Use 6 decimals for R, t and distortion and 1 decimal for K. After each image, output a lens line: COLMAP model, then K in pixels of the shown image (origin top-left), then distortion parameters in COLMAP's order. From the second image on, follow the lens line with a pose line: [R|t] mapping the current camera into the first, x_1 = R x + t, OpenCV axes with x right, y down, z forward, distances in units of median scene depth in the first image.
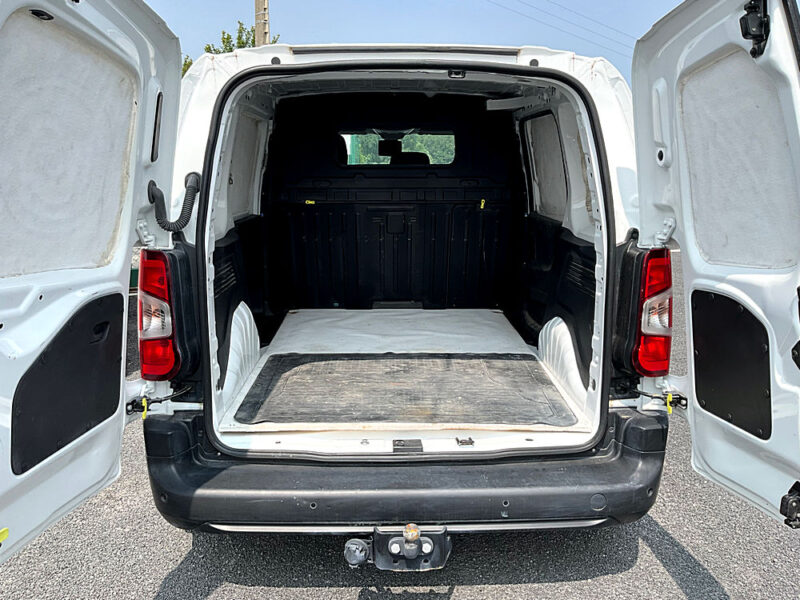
lens RADIAL K [[670.5, 0, 400.0], [0, 670.5, 300.0], [0, 0, 1]] dist [0.085034, -0.177332]
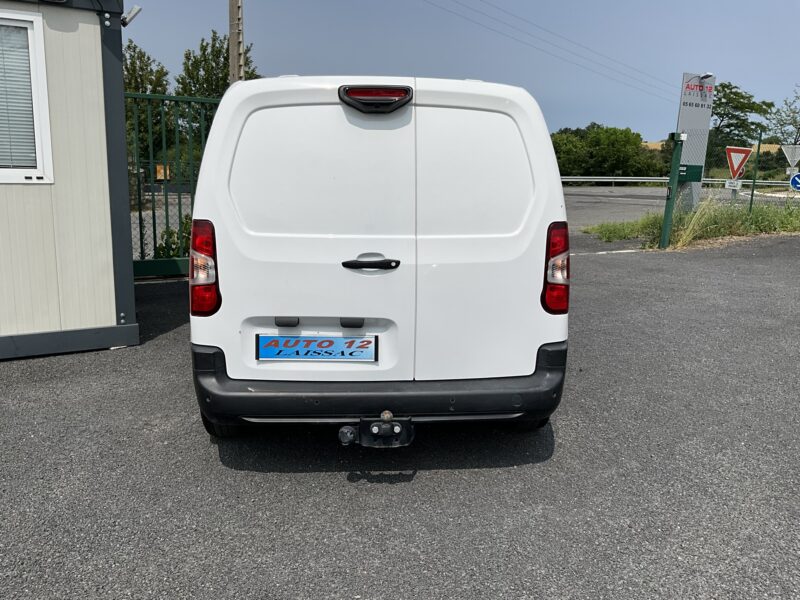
lens RADIAL K [[671.6, 0, 400.0], [0, 671.6, 300.0], [0, 0, 1]] dist [0.064097, -0.116963]
pose [[0.998990, 0.001439, 0.044899, -0.018068], [-0.000909, 0.999930, -0.011837, 0.104262], [-0.044913, 0.011784, 0.998921, -0.409071]]
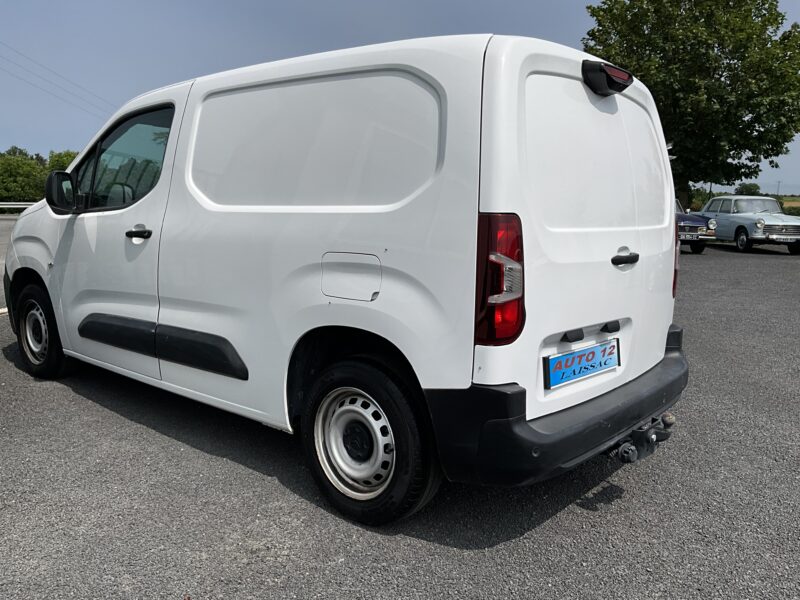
lens RADIAL K [[685.1, 0, 462.3], [0, 685.1, 291.2], [0, 0, 1]] dist [0.003214, -0.002011]
pose [[0.635713, -0.084757, 0.767258, -1.184914], [0.123395, 0.992330, 0.007382, 0.026999], [-0.761999, 0.089983, 0.641296, 0.382780]]
